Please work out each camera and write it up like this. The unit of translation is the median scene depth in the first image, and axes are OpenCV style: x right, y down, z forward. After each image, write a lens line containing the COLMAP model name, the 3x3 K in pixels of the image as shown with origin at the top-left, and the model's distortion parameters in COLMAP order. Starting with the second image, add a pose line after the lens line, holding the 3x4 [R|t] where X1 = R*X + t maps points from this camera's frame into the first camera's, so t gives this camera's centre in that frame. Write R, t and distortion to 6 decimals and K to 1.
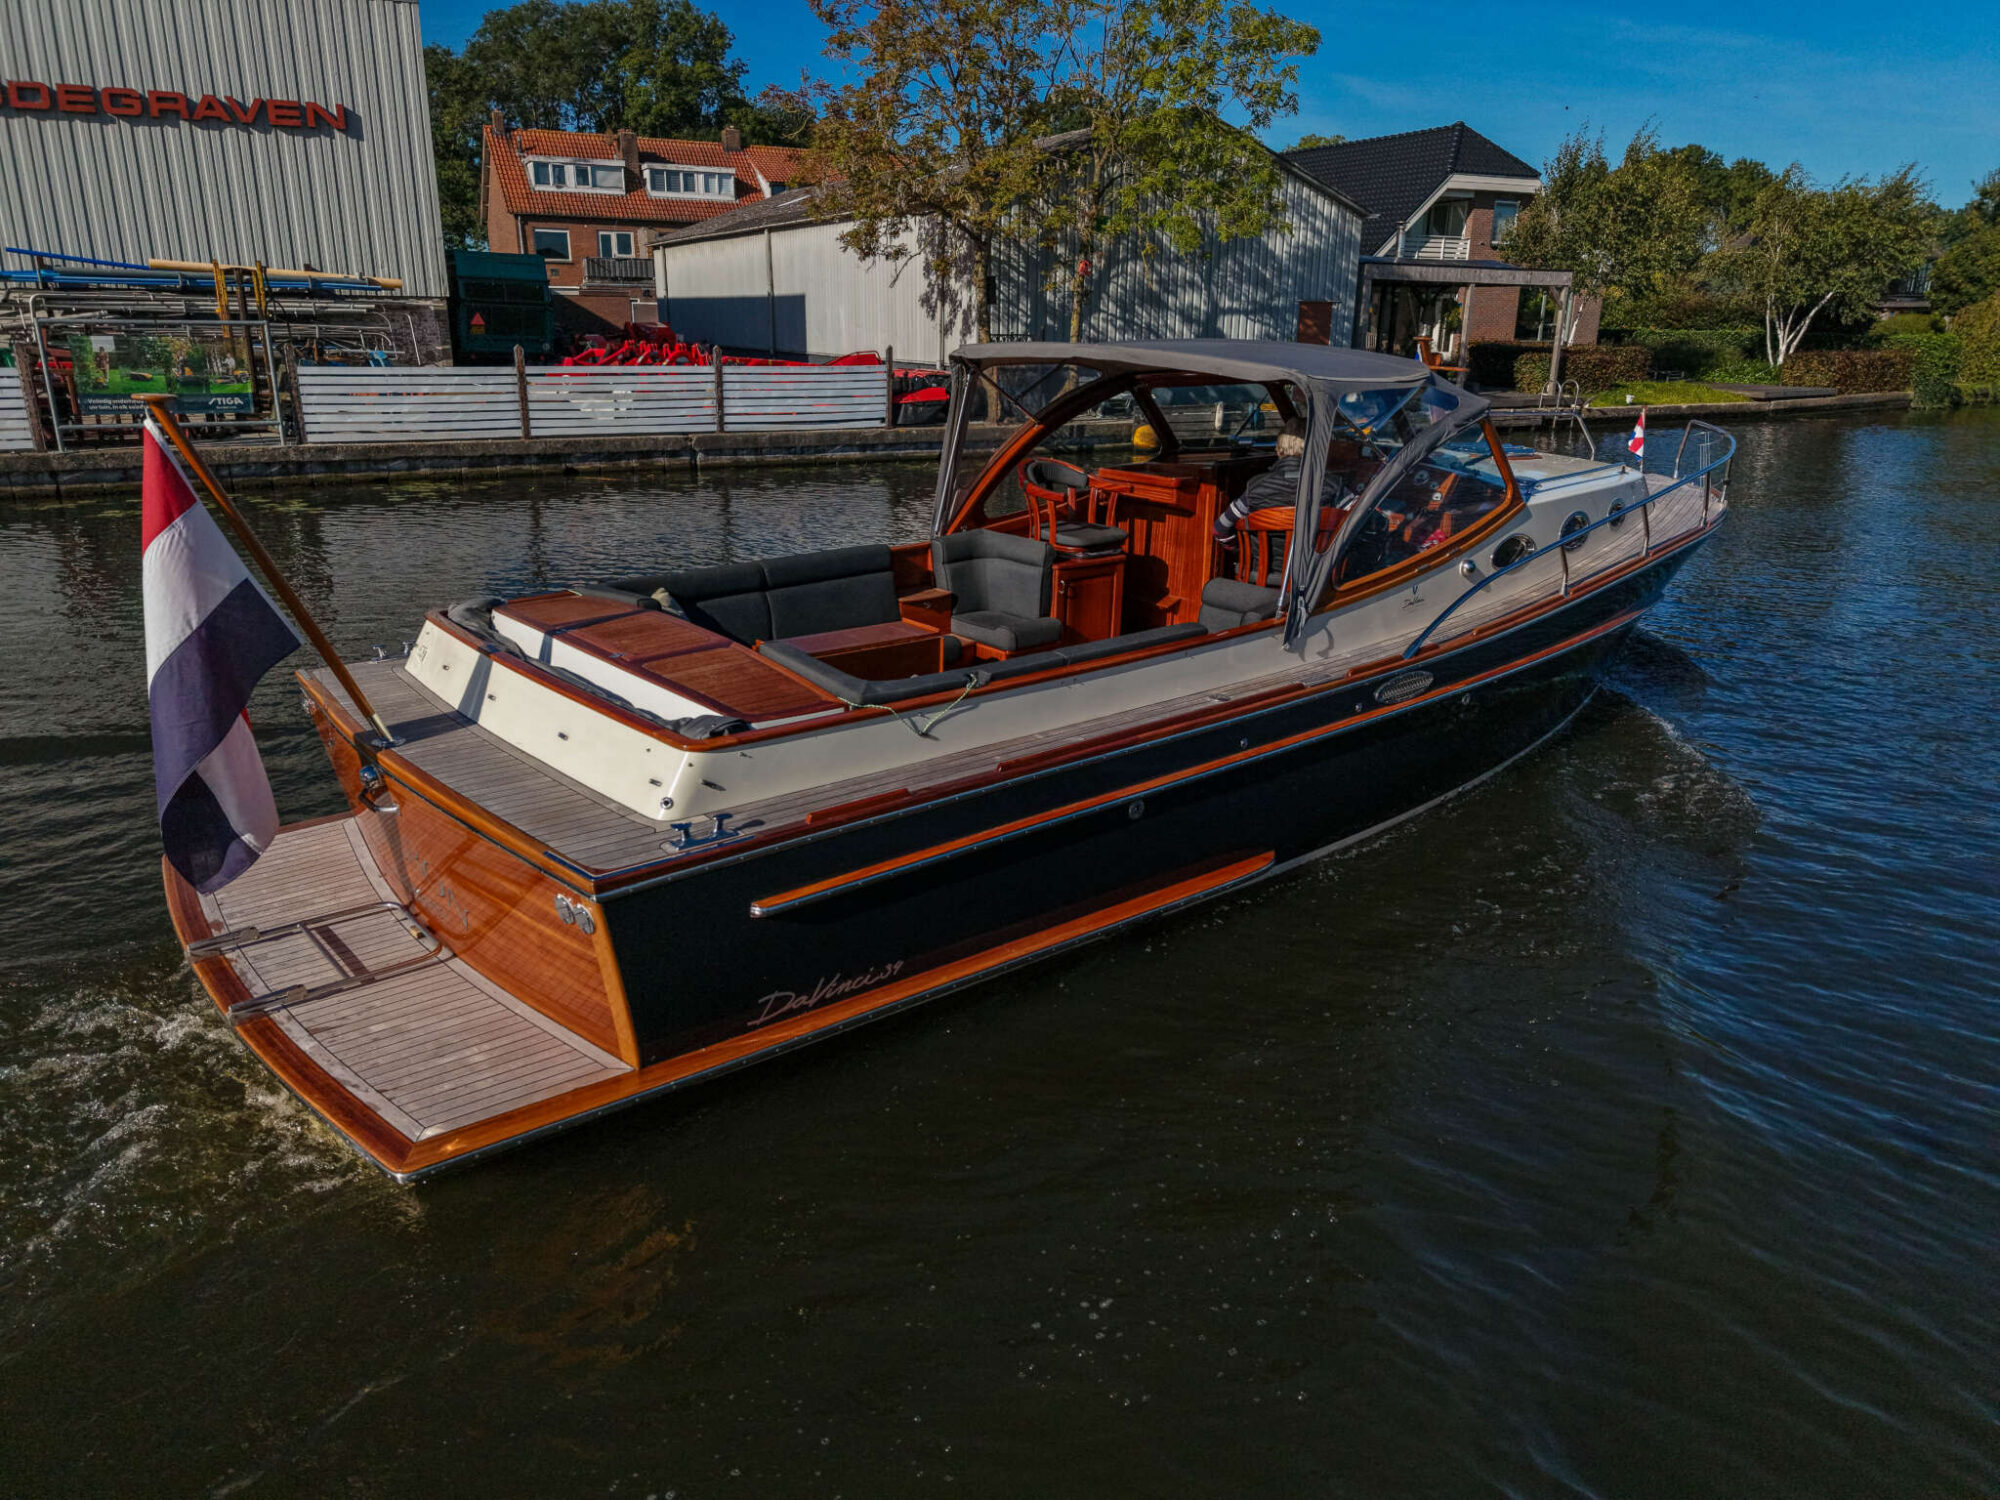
lens RADIAL K [[1391.3, 0, 1000.0], [0, 1391.3, 750.0], [0, 0, 1]] dist [0.027676, 0.000456]
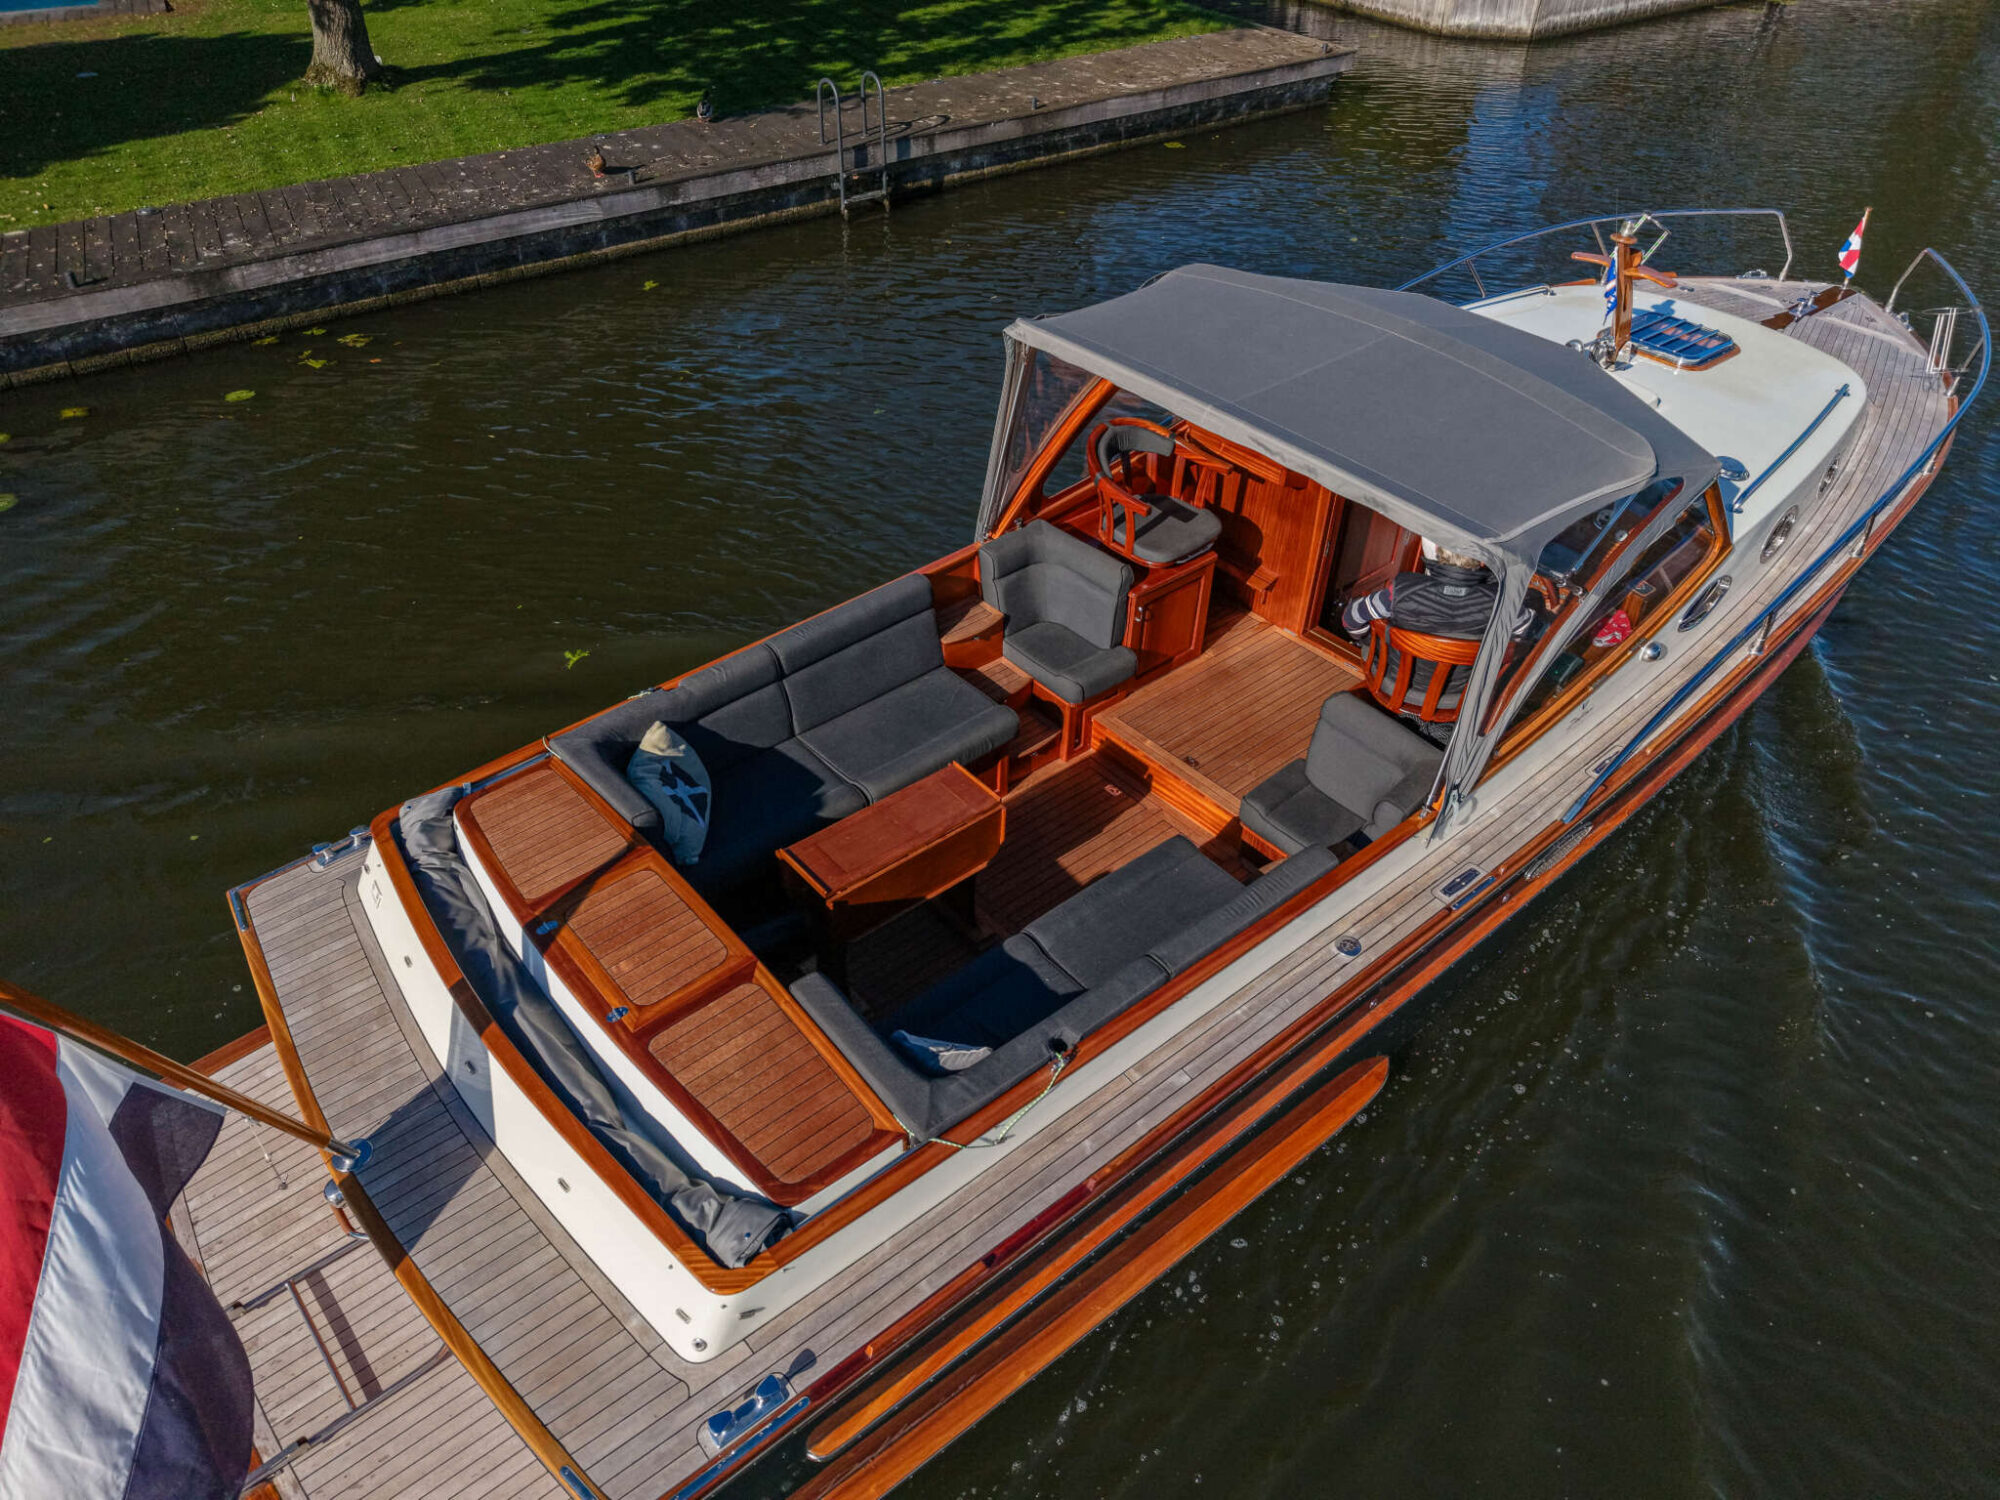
lens RADIAL K [[1387.8, 0, 1000.0], [0, 1387.8, 750.0], [0, 0, 1]] dist [0.016830, -0.000531]
pose [[0.999979, 0.000995, -0.006445, -0.035967], [0.001453, 0.929459, 0.368923, -0.383528], [0.006358, -0.368925, 0.929437, 0.234542]]
